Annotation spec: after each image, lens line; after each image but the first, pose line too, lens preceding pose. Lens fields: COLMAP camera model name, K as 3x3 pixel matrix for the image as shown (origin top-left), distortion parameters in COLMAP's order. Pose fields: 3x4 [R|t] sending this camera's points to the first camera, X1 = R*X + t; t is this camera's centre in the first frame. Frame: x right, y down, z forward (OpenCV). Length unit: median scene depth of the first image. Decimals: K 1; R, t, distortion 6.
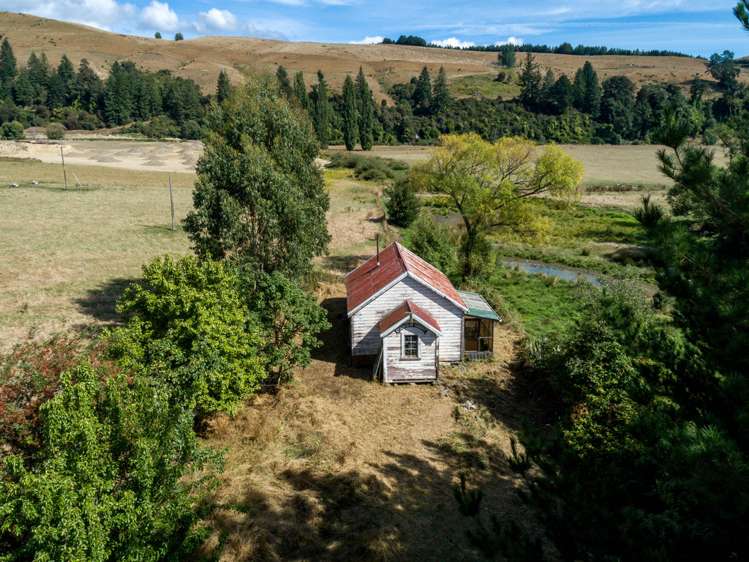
lens RADIAL K [[562.1, 0, 376.3], [0, 562.1, 253.6], [0, 0, 1]] dist [0.211095, -0.305510]
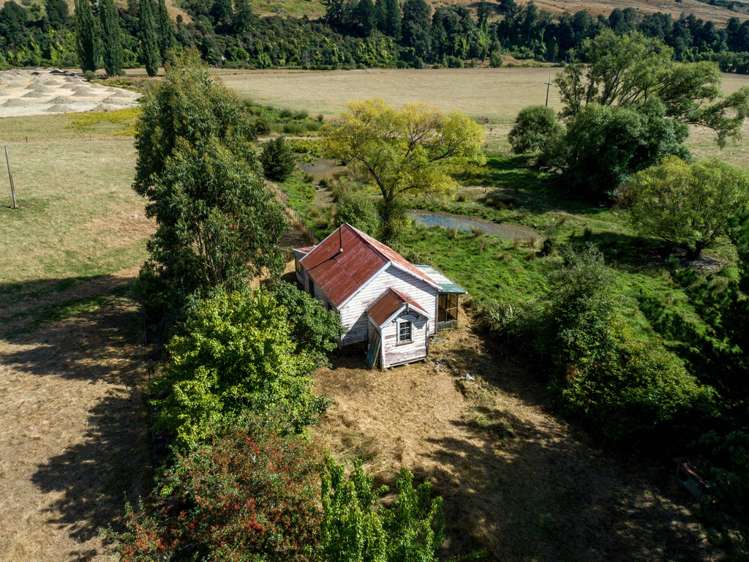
lens RADIAL K [[562.1, 0, 376.3], [0, 562.1, 253.6], [0, 0, 1]] dist [0.211095, -0.305510]
pose [[0.944185, -0.116651, 0.308070, -0.020435], [0.075111, 0.986803, 0.143449, -0.009505], [-0.320738, -0.112303, 0.940487, 0.001695]]
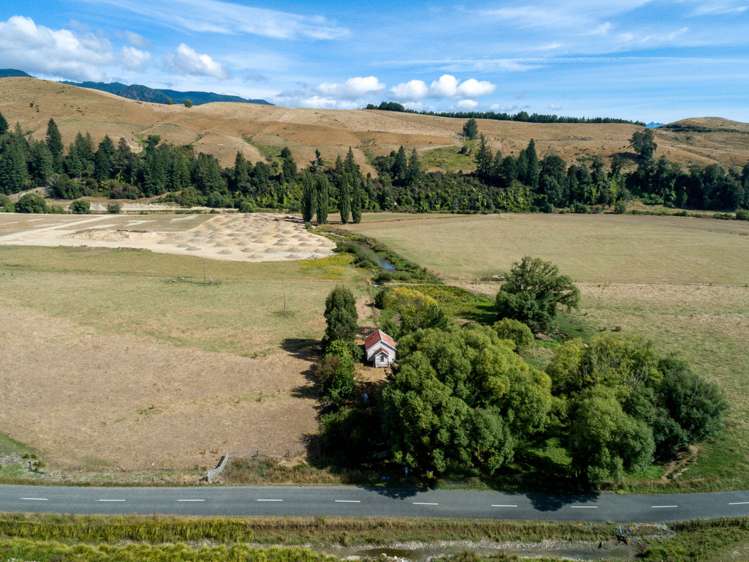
lens RADIAL K [[538.4, 0, 371.6], [0, 538.4, 282.4], [0, 0, 1]] dist [0.200391, -0.254049]
pose [[0.999783, -0.006875, 0.019641, -0.006231], [0.006976, 0.999963, -0.005089, -0.025967], [-0.019605, 0.005225, 0.999794, -0.204935]]
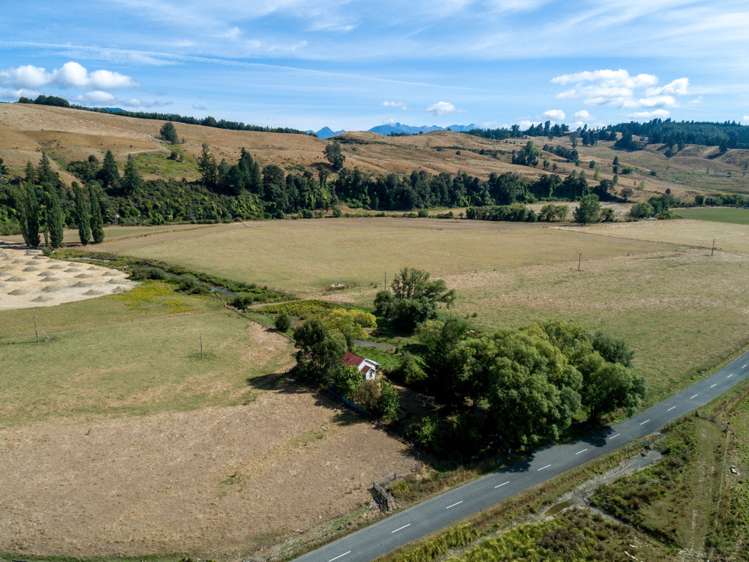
lens RADIAL K [[538.4, 0, 371.6], [0, 538.4, 282.4], [0, 0, 1]] dist [0.200391, -0.254049]
pose [[0.814128, -0.131721, 0.565548, -0.161655], [0.133436, 0.990307, 0.038564, -0.052262], [-0.565146, 0.044068, 0.823813, -0.187290]]
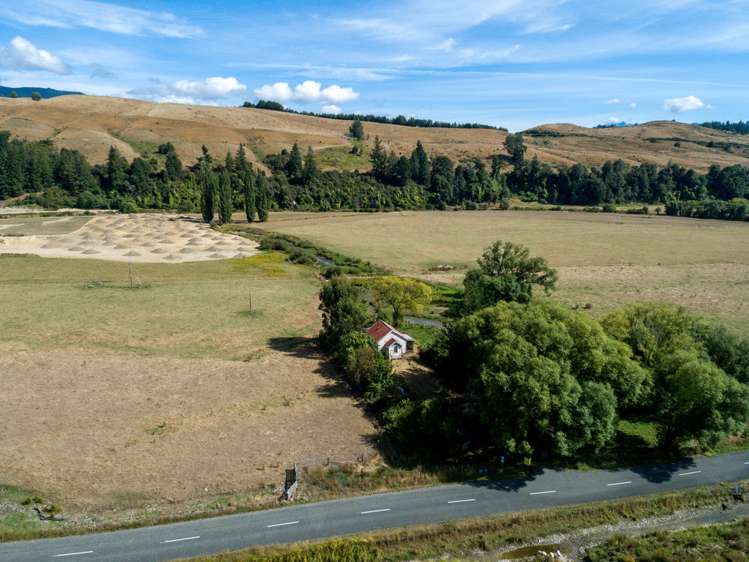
lens RADIAL K [[538.4, 0, 371.6], [0, 538.4, 282.4], [0, 0, 1]] dist [0.200391, -0.254049]
pose [[0.967397, -0.054988, 0.247222, -0.067794], [0.057968, 0.998307, -0.004787, -0.019869], [-0.246540, 0.018962, 0.968947, -0.176396]]
